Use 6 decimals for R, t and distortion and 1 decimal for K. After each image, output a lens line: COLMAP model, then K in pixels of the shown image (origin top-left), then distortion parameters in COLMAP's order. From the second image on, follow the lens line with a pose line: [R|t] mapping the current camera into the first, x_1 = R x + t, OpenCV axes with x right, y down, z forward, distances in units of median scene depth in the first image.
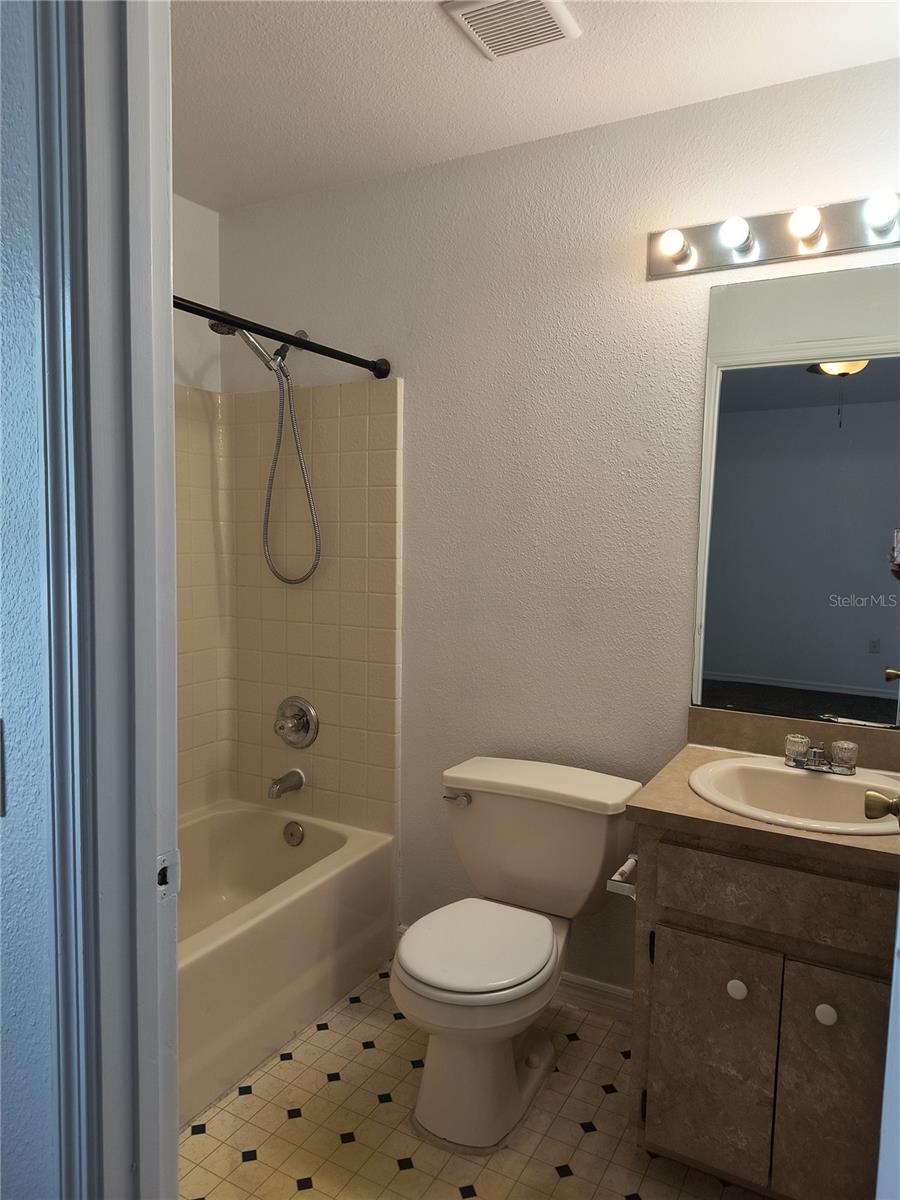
lens RADIAL K [[839.4, 0, 448.4], [0, 839.4, 599.5], [0, 0, 1]] dist [0.048126, -0.051263]
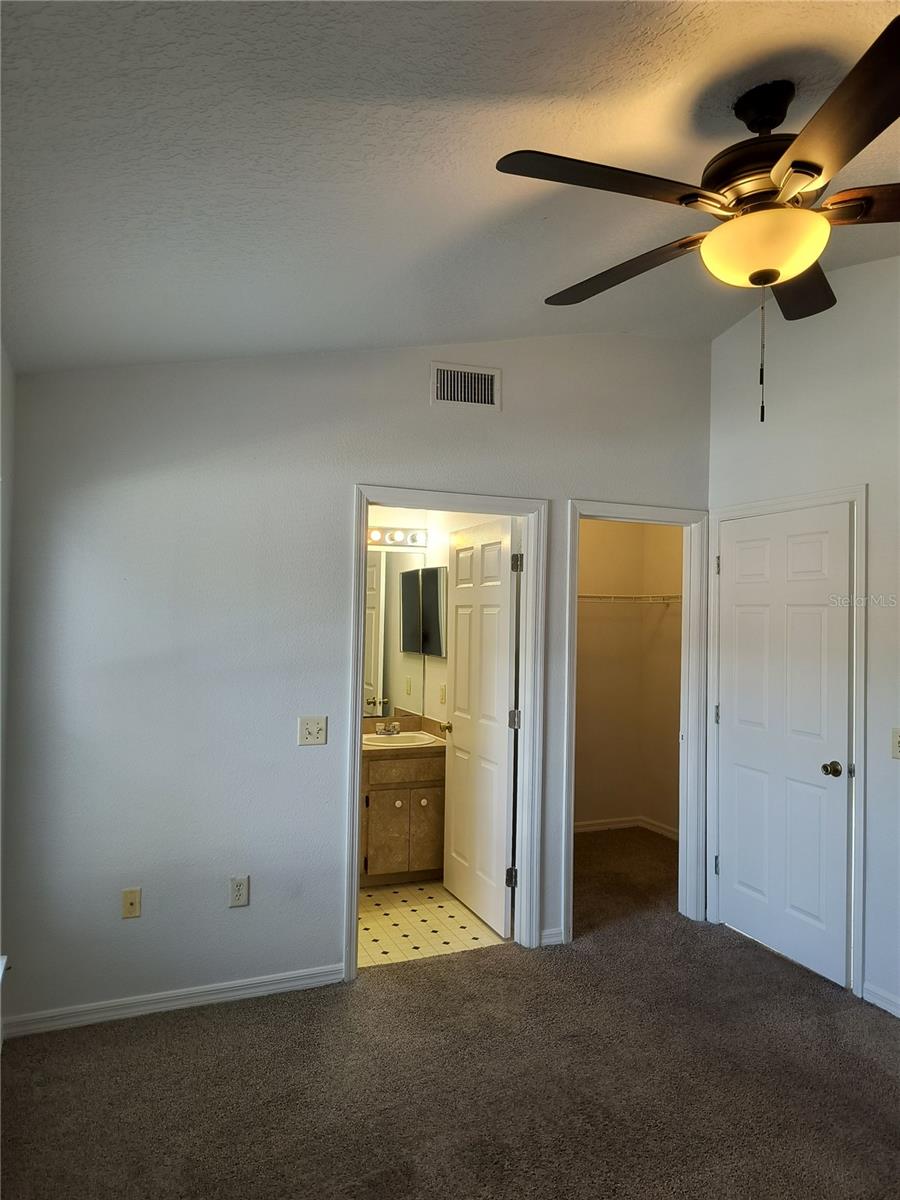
lens RADIAL K [[839.4, 0, 450.3], [0, 839.4, 602.3], [0, 0, 1]] dist [0.048126, -0.051263]
pose [[0.630123, -0.003288, 0.776488, -1.821369], [0.075374, 0.995528, -0.056951, -0.060399], [-0.772828, 0.094413, 0.627553, -1.049780]]
